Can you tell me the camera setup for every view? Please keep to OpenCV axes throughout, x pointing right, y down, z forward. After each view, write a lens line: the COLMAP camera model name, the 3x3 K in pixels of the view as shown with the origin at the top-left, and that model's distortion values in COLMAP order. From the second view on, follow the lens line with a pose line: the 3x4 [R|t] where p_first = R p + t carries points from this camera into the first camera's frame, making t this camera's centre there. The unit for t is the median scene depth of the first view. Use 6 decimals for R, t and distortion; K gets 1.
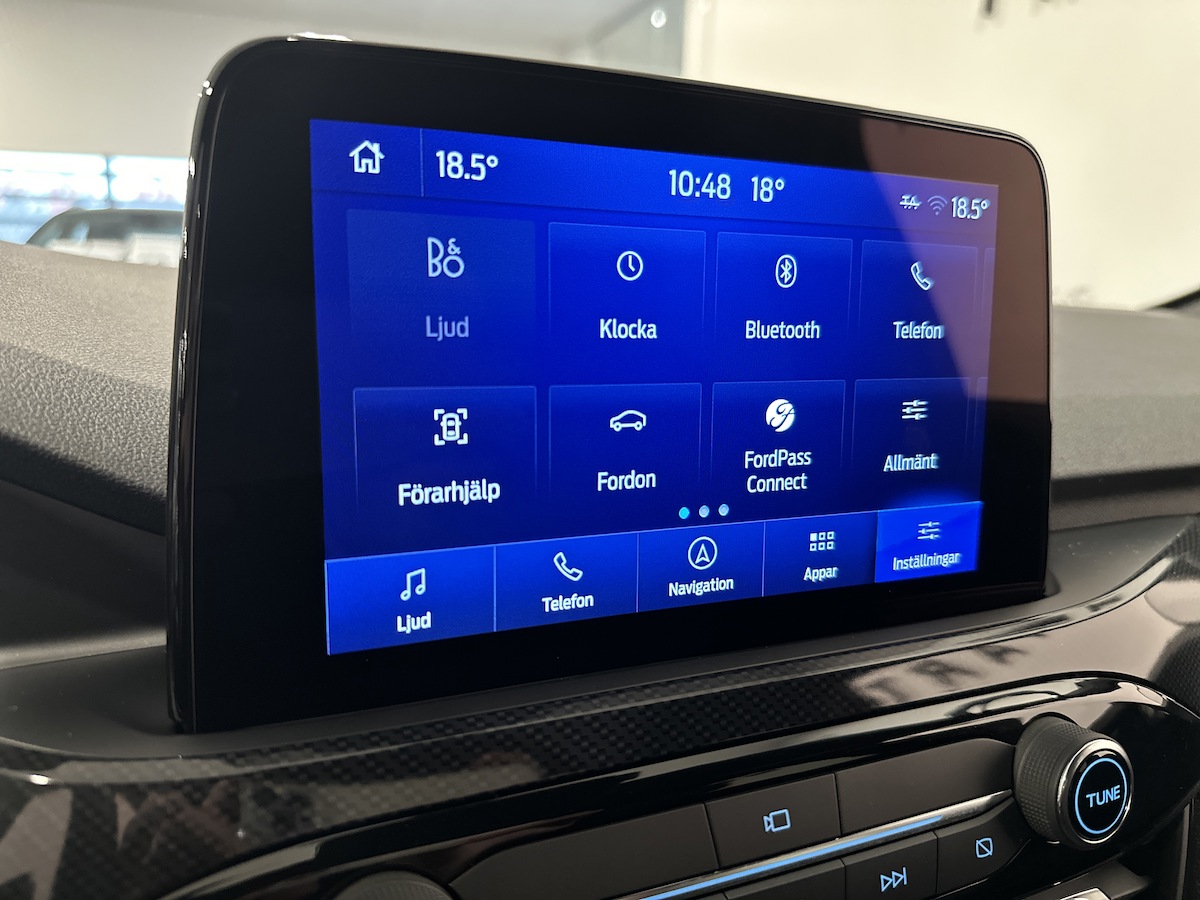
lens RADIAL K [[848.8, 0, 600.0], [0, 848.8, 450.0], [0, 0, 1]] dist [0.198005, -0.341812]
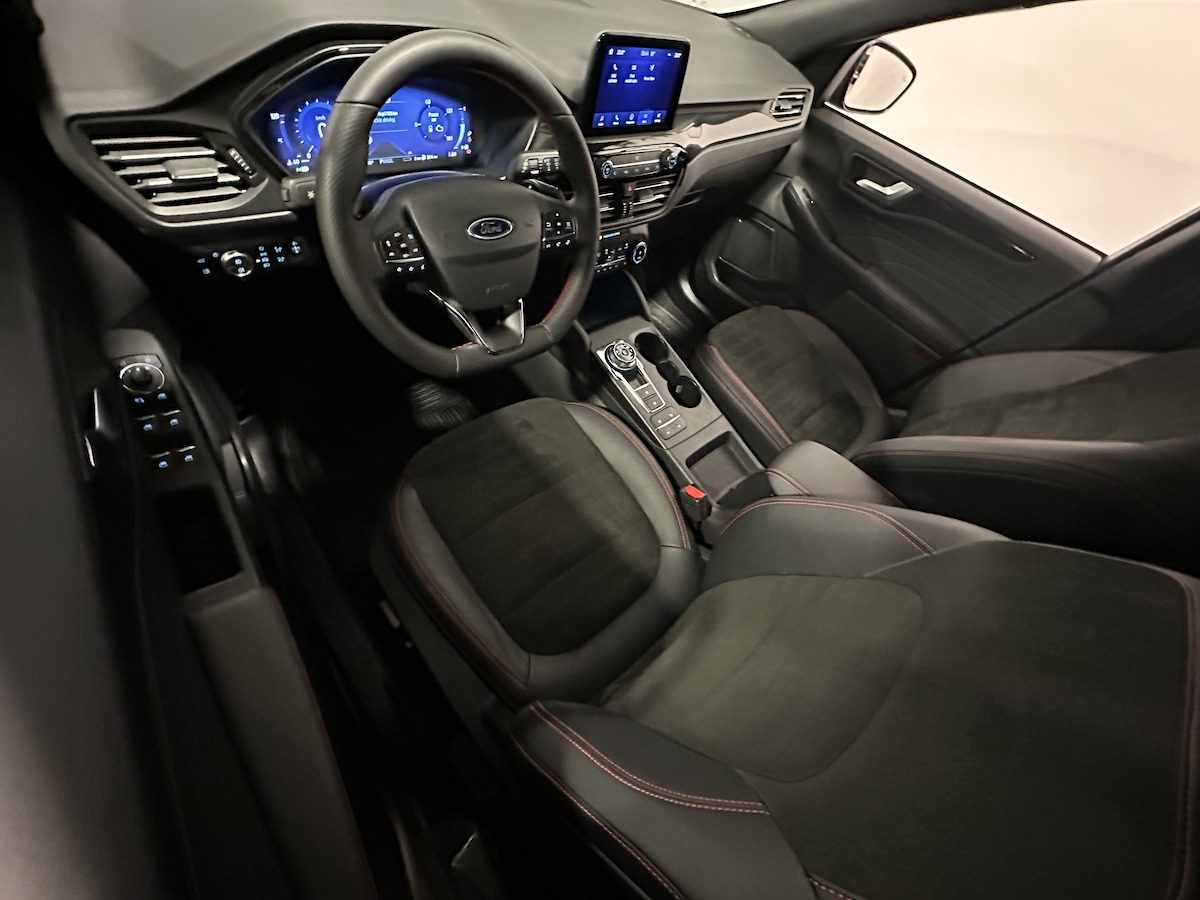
lens RADIAL K [[476.0, 0, 600.0], [0, 476.0, 450.0], [0, 0, 1]] dist [-0.006615, 0.000085]
pose [[0.925911, -0.125003, 0.356459, -1.822185], [-0.169609, 0.705608, 0.688004, -0.575122], [-0.337523, -0.697489, 0.632129, -3.219944]]
